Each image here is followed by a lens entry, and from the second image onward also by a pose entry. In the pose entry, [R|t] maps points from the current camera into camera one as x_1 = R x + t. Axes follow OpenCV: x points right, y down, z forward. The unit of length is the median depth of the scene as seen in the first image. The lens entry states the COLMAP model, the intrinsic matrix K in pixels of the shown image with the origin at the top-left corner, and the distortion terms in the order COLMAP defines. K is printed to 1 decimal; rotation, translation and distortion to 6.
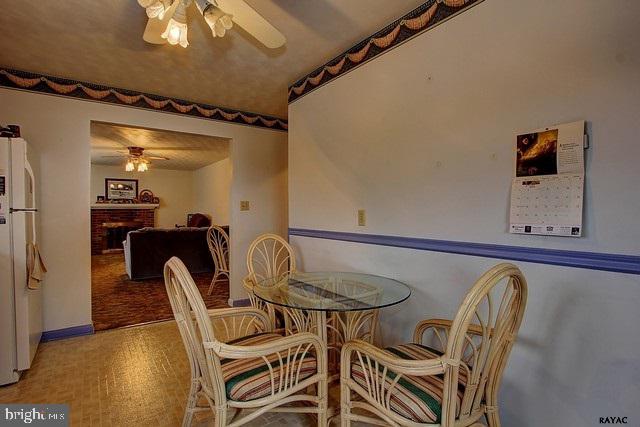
lens RADIAL K [[327.9, 0, 303.1], [0, 327.9, 211.3], [0, 0, 1]] dist [-0.000604, -0.000430]
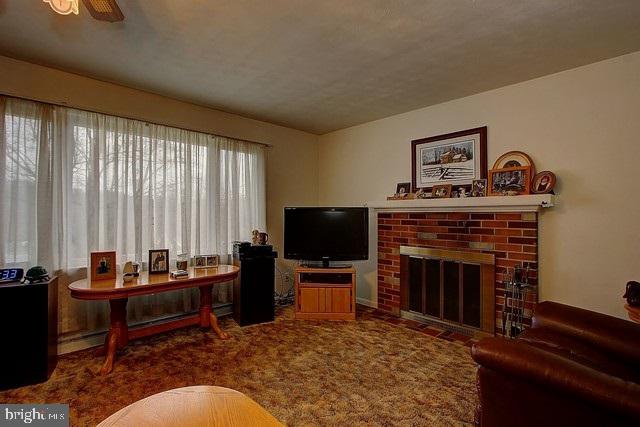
lens RADIAL K [[303.5, 0, 315.7], [0, 303.5, 210.4], [0, 0, 1]] dist [-0.011747, -0.000147]
pose [[0.177505, -0.012123, -0.984045, -0.234407], [-0.007981, 0.999874, -0.013758, -0.003840], [0.984087, 0.010296, 0.177386, 0.788265]]
